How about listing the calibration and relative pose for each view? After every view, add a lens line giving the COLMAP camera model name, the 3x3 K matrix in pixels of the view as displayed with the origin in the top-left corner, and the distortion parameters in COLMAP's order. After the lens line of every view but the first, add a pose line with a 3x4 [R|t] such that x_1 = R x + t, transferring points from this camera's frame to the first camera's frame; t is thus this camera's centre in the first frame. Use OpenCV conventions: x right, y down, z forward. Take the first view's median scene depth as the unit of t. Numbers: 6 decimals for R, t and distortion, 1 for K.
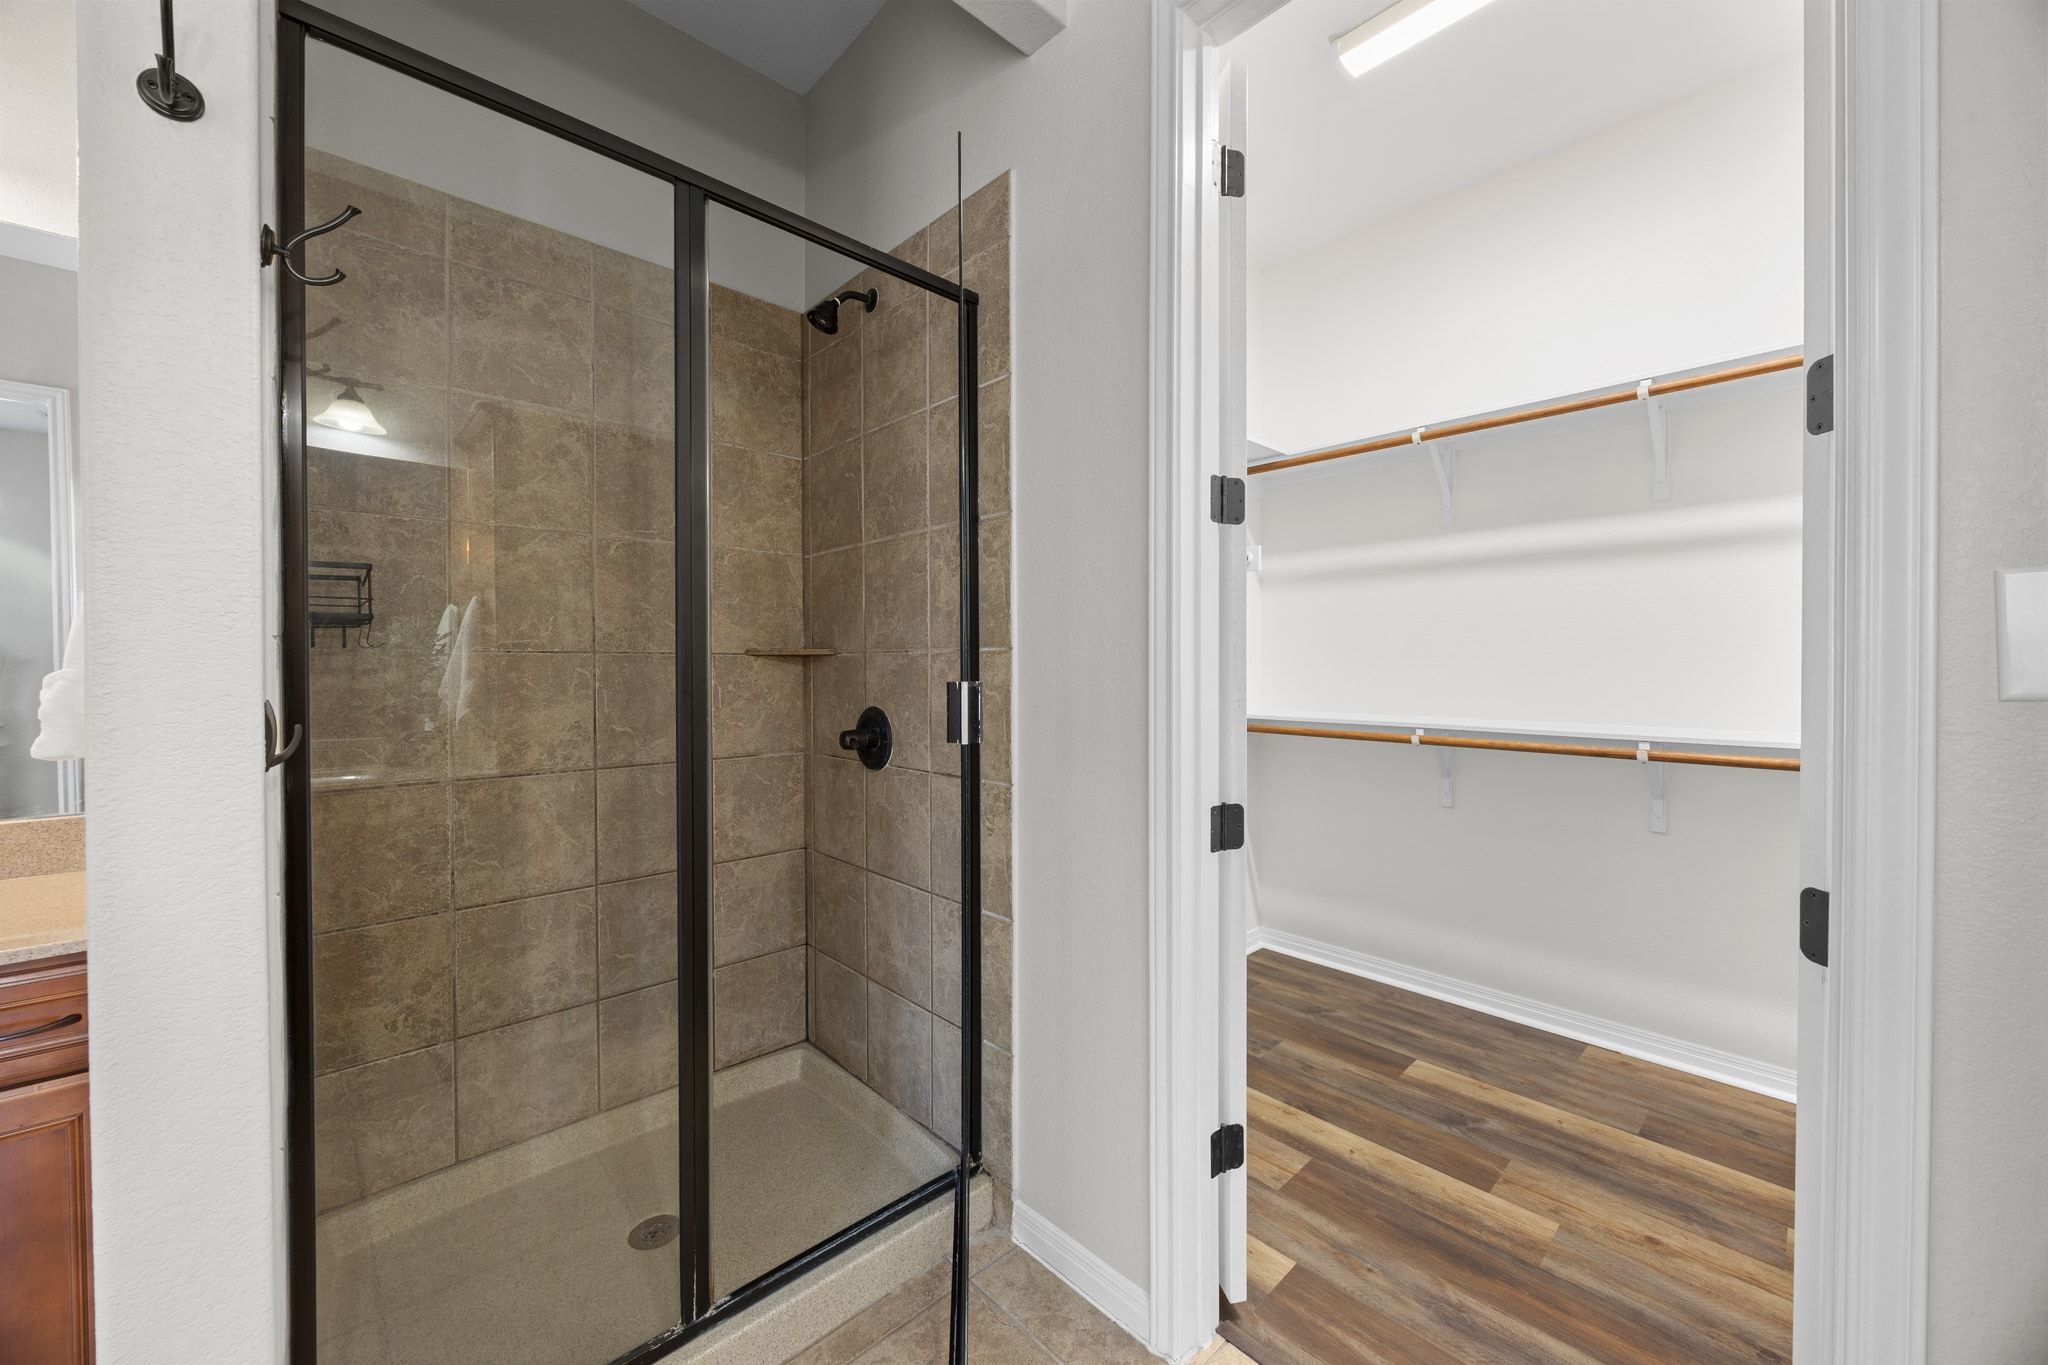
lens RADIAL K [[770.5, 0, 1019.3], [0, 770.5, 674.9], [0, 0, 1]] dist [-0.005942, 0.000498]
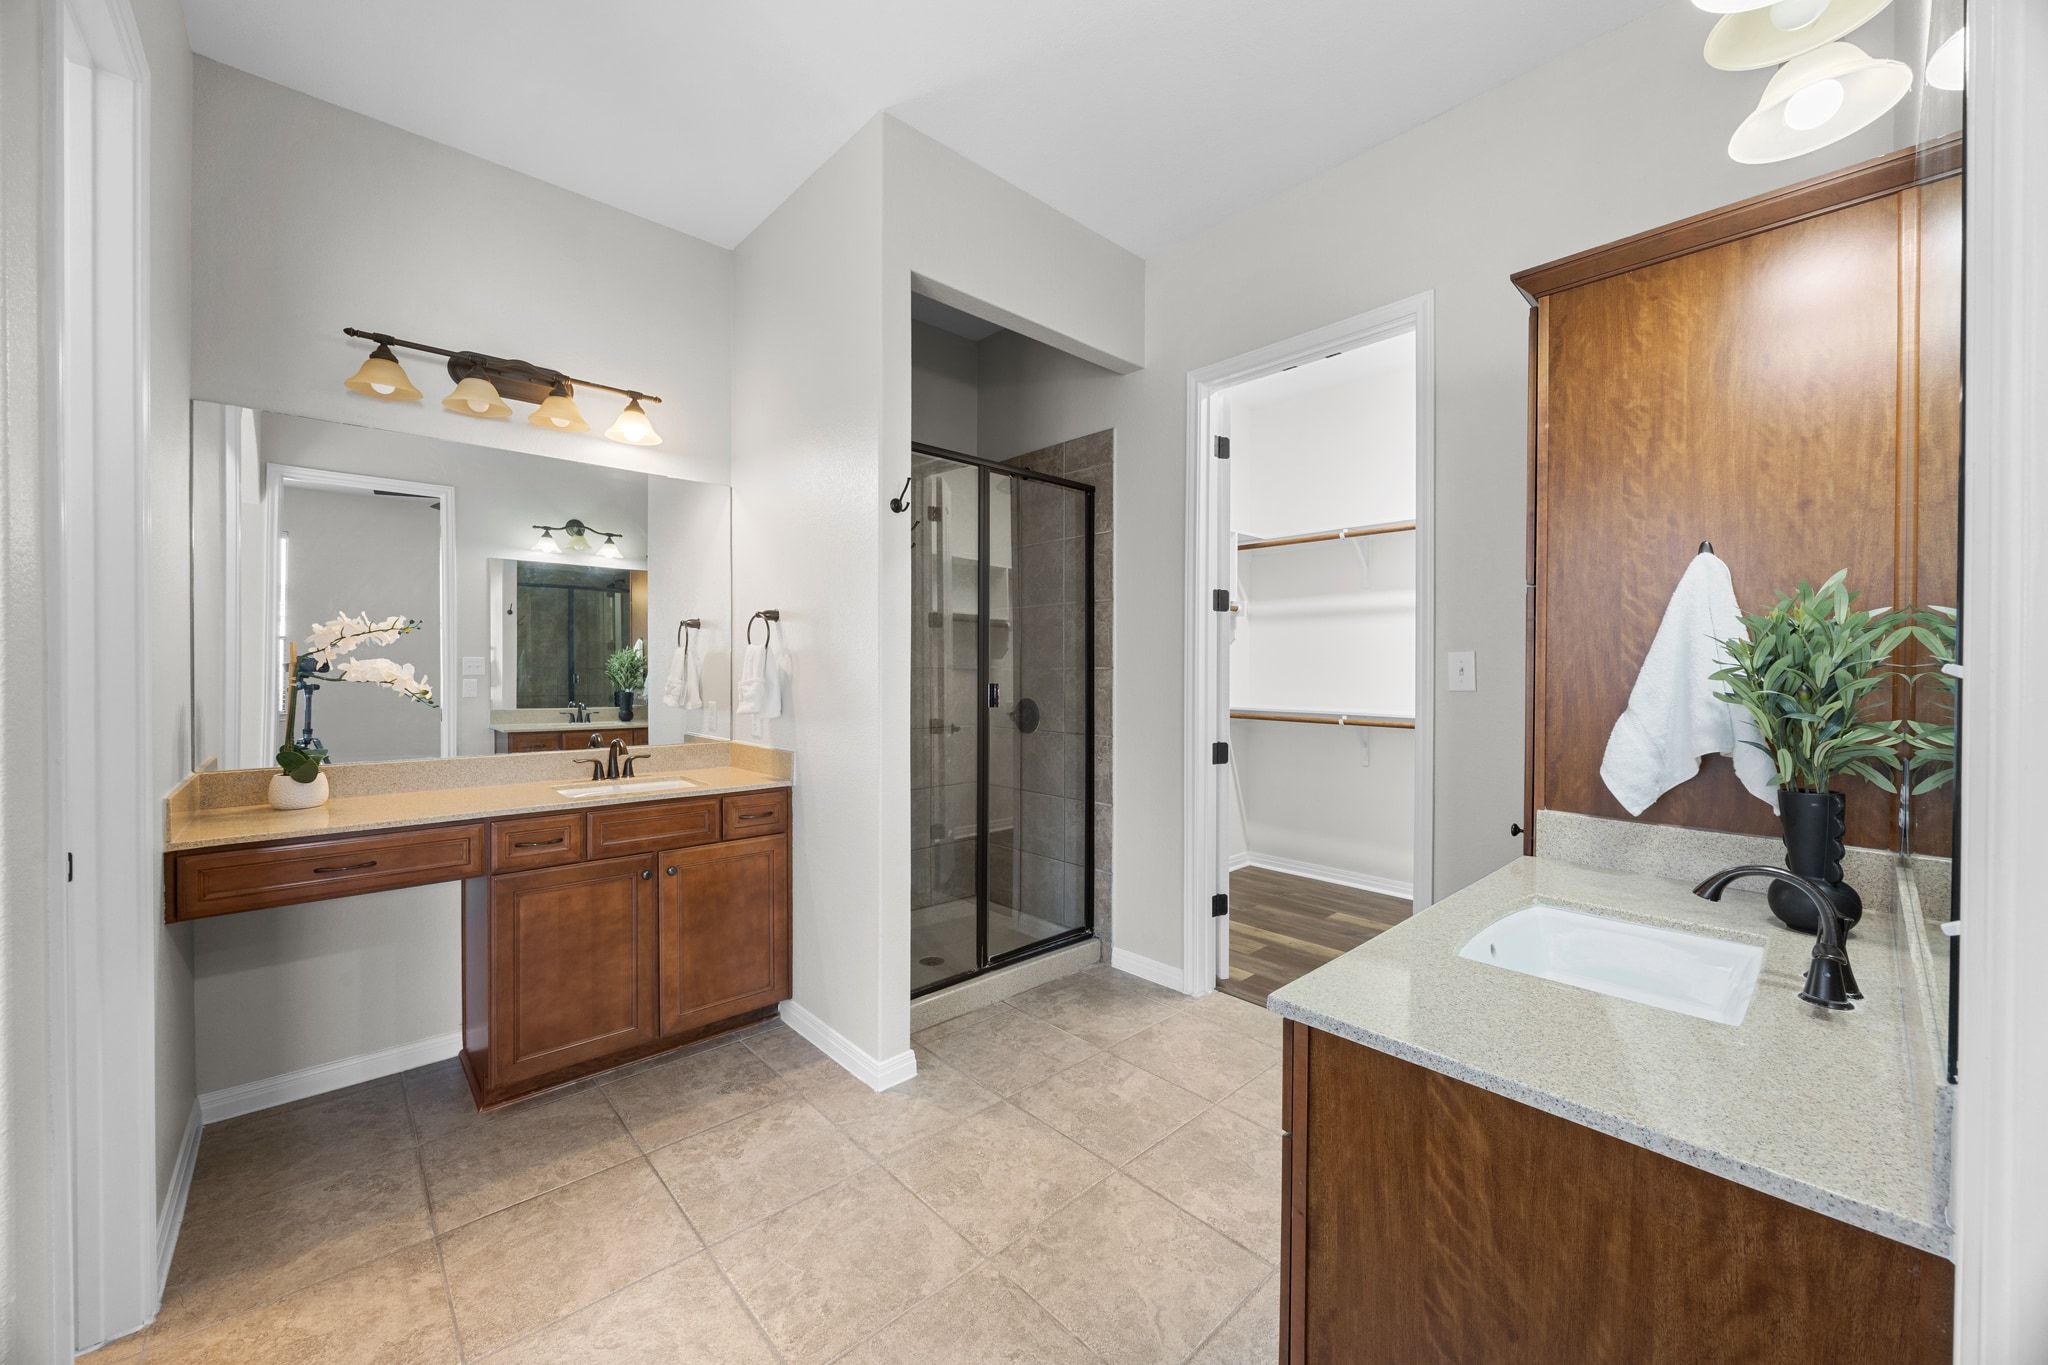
lens RADIAL K [[770.5, 0, 1019.3], [0, 770.5, 674.9], [0, 0, 1]] dist [-0.005942, 0.000498]
pose [[0.999930, 0.004594, -0.010865, -0.227186], [-0.004634, 0.999983, -0.003663, -0.008205], [0.010848, 0.003713, 0.999934, -0.979233]]
